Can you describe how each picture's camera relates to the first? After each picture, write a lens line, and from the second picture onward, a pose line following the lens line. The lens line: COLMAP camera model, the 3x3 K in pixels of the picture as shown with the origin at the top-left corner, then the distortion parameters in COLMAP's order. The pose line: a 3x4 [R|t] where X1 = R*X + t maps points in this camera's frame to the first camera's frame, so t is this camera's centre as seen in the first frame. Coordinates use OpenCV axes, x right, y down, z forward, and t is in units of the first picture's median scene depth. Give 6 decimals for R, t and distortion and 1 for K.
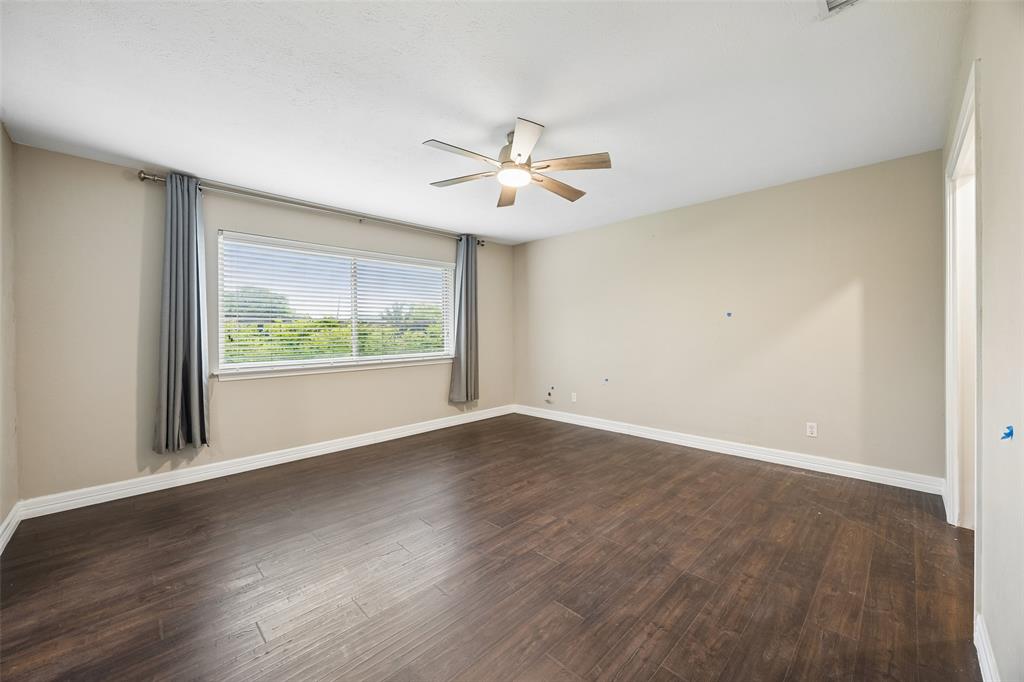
lens RADIAL K [[389.1, 0, 517.5], [0, 389.1, 339.6], [0, 0, 1]] dist [-0.003451, -0.000235]
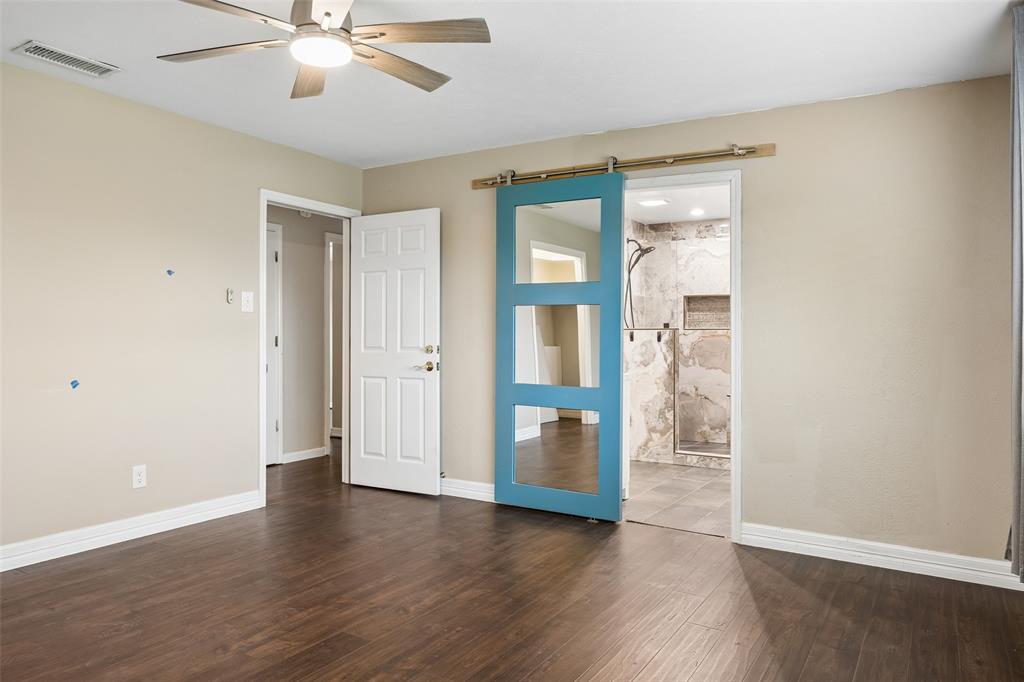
lens RADIAL K [[692.1, 0, 512.0], [0, 692.1, 341.0], [0, 0, 1]] dist [-0.000089, -0.000056]
pose [[-0.973275, -0.009506, -0.229447, -0.045700], [-0.008469, 0.999949, -0.005506, -0.001639], [0.229487, -0.003415, -0.973306, 2.222804]]
